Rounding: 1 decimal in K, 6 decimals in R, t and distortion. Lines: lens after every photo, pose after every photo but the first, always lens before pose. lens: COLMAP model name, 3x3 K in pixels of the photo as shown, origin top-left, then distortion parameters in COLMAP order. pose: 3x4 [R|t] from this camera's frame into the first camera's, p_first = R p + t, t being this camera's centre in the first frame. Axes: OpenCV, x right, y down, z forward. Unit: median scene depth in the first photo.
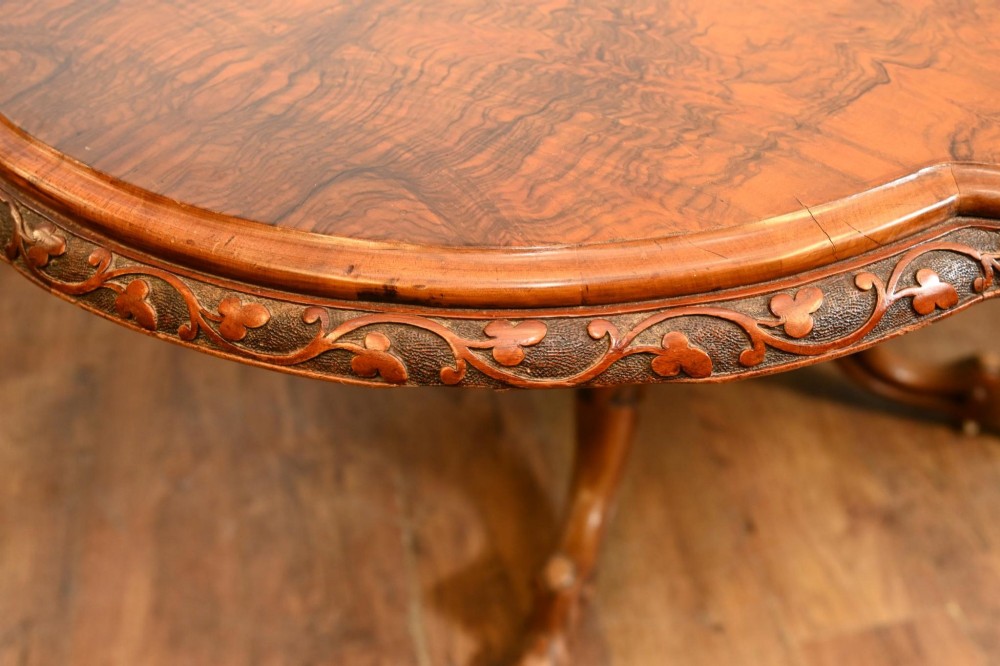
lens RADIAL K [[1016.6, 0, 506.2], [0, 1016.6, 318.8], [0, 0, 1]] dist [-0.083499, 0.000000]
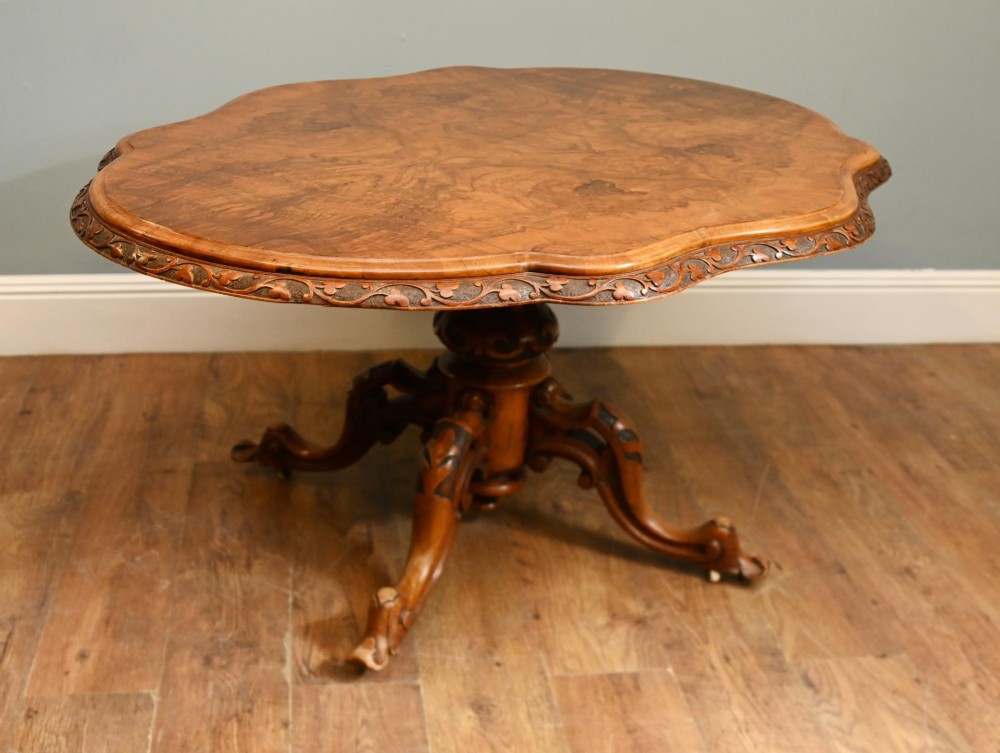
lens RADIAL K [[1198.2, 0, 467.4], [0, 1198.2, 366.6], [0, 0, 1]] dist [-0.097072, 0.000000]
pose [[0.995455, 0.089440, -0.032698, 0.180387], [-0.095220, 0.939661, -0.328587, 0.457073], [0.001337, 0.330208, 0.943907, -0.697072]]
